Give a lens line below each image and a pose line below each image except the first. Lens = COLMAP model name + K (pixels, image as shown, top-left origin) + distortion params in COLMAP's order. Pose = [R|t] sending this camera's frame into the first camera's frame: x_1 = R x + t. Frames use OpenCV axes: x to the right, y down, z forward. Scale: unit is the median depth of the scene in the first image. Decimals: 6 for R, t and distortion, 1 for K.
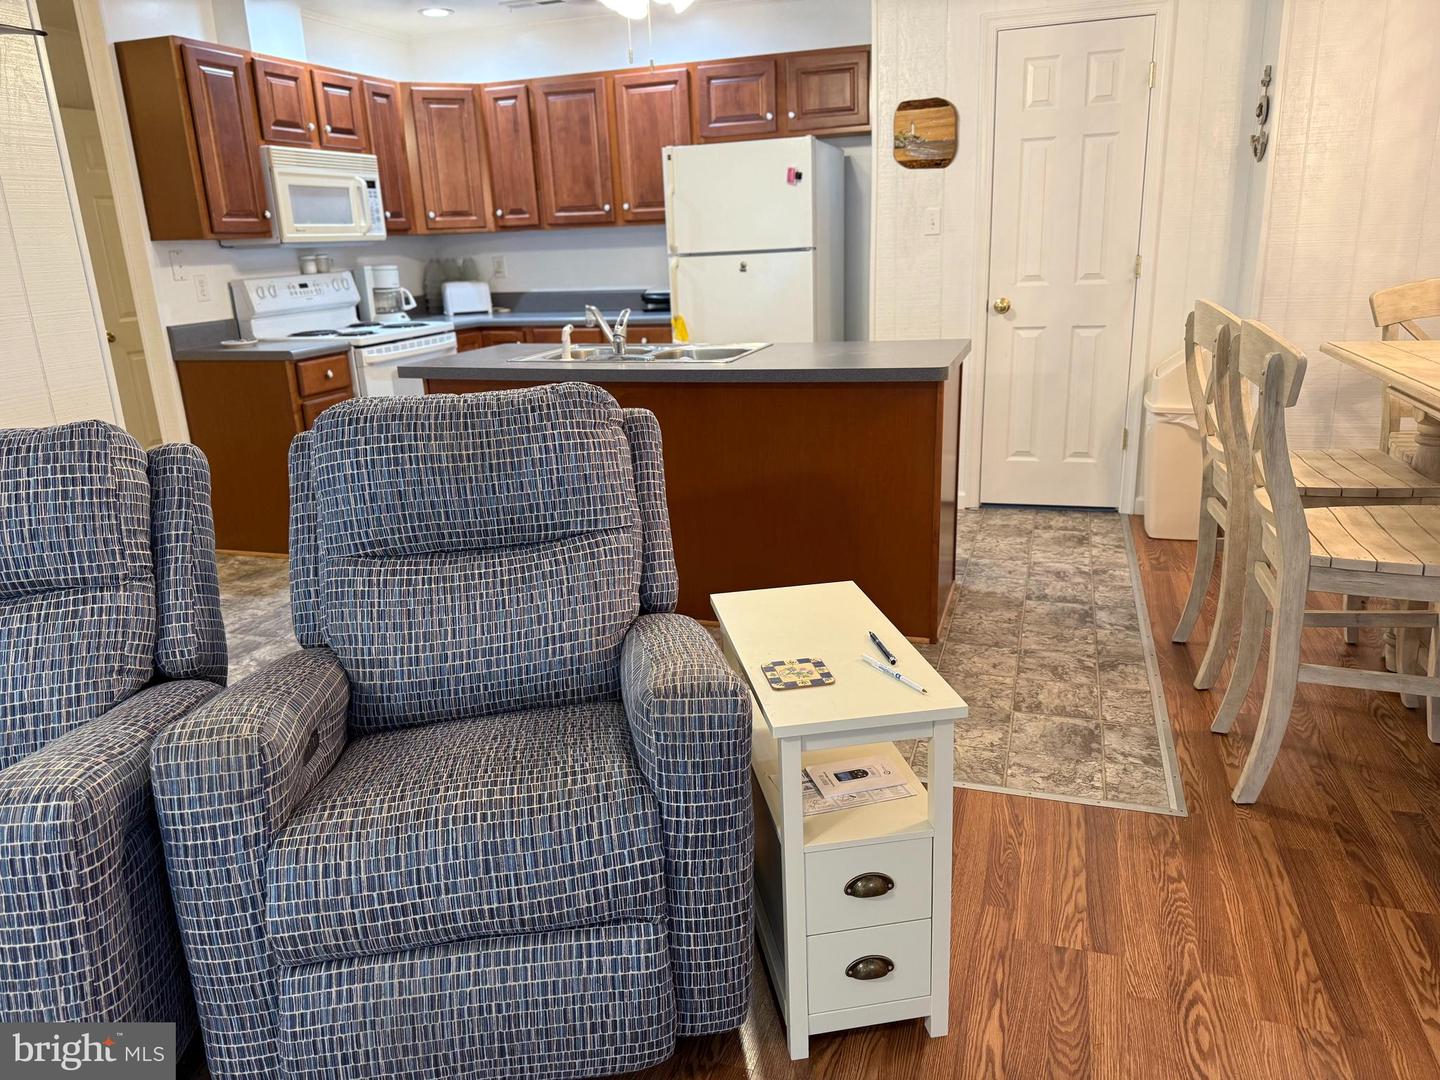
lens RADIAL K [[1012.9, 0, 715.5], [0, 1012.9, 546.8], [0, 0, 1]] dist [0.025768, -0.037654]
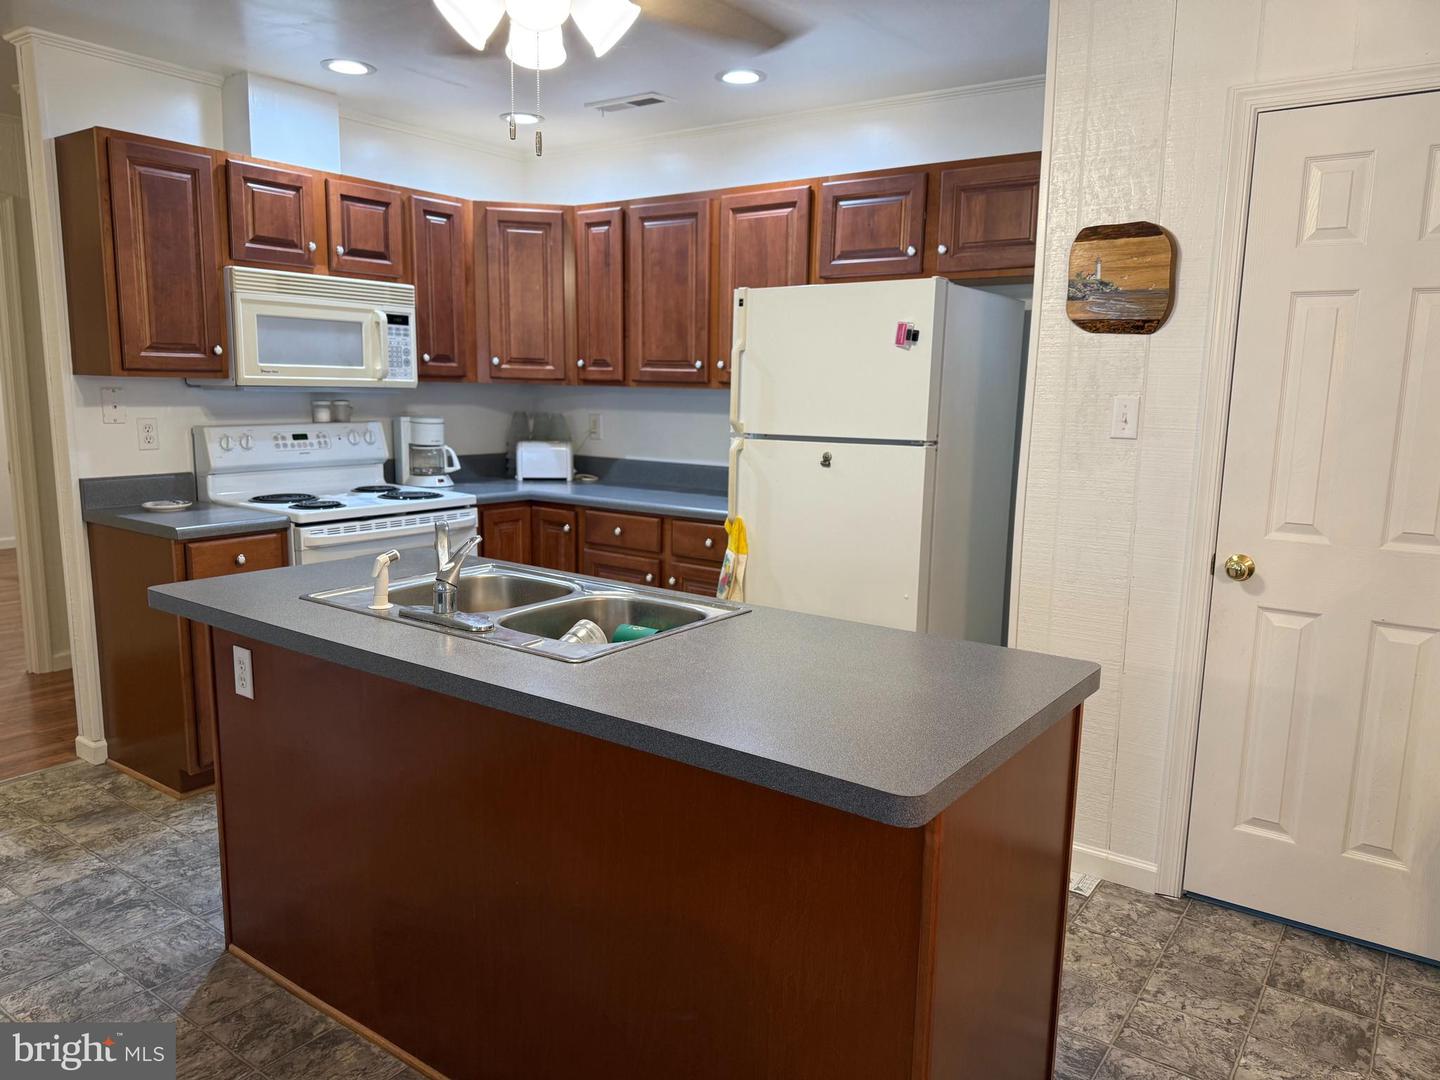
lens RADIAL K [[1012.9, 0, 726.8], [0, 1012.9, 549.5], [0, 0, 1]] dist [0.025768, -0.037654]
pose [[0.952842, 0.107828, -0.283665, 0.157085], [-0.144539, 0.983165, -0.111784, -0.132048], [0.266836, 0.147513, 0.952386, 0.348395]]
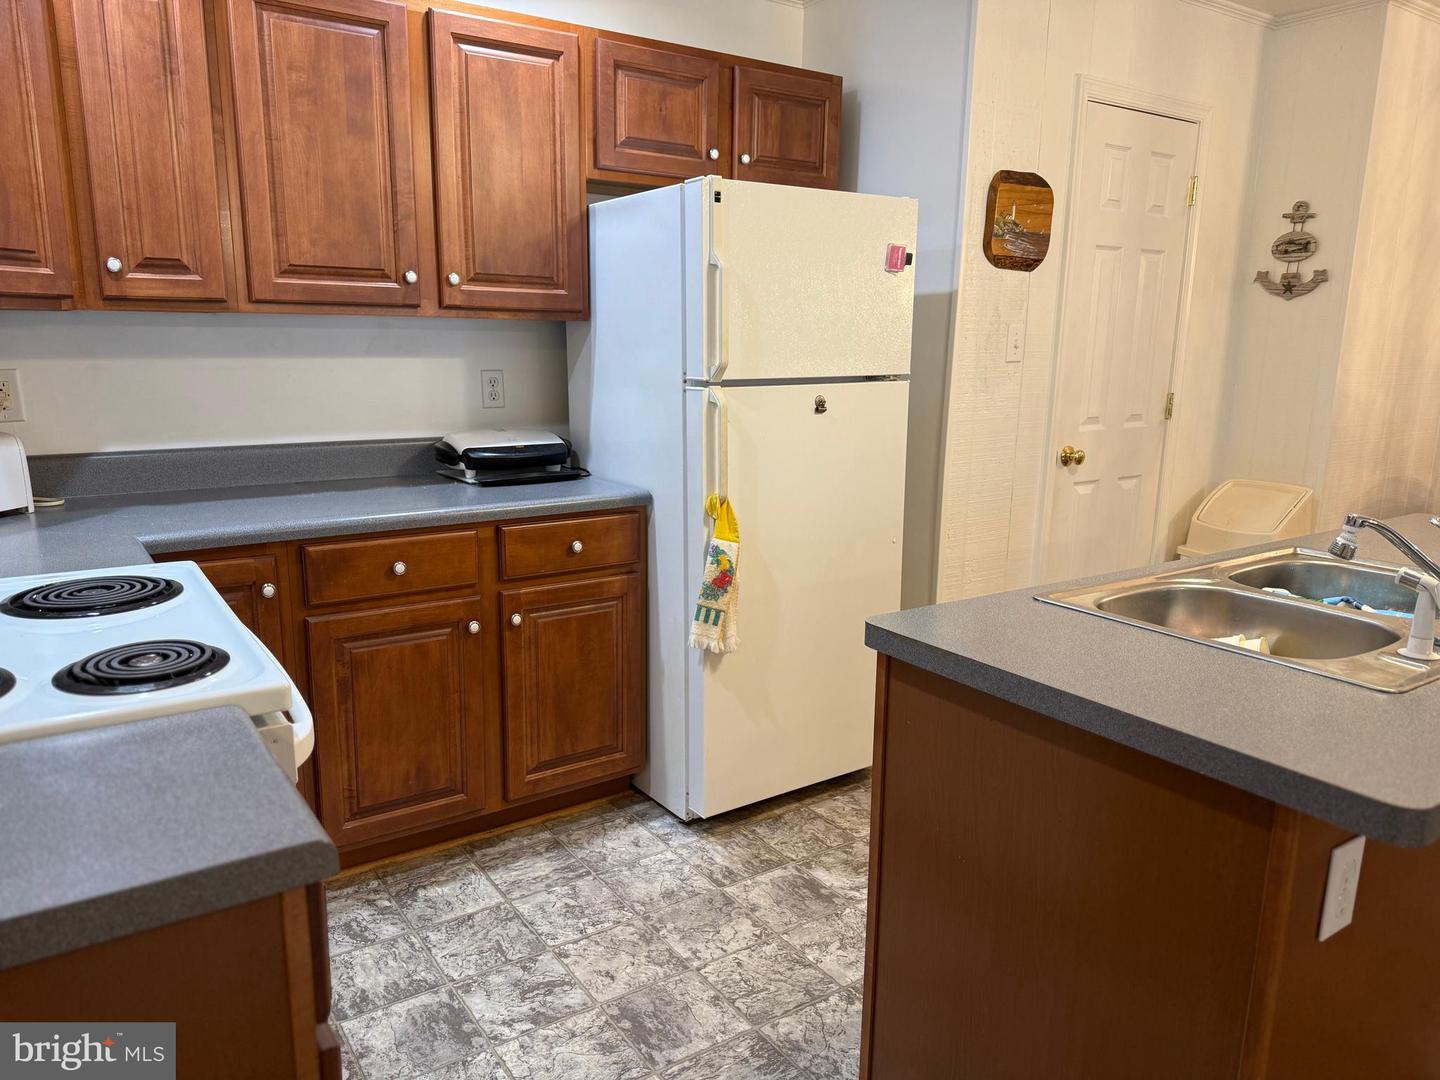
lens RADIAL K [[1012.9, 0, 710.7], [0, 1012.9, 543.0], [0, 0, 1]] dist [0.025768, -0.037654]
pose [[0.610753, -0.110580, 0.784062, -0.451064], [0.196280, 0.980439, -0.014619, -0.201195], [-0.767108, 0.162824, 0.620511, 0.697700]]
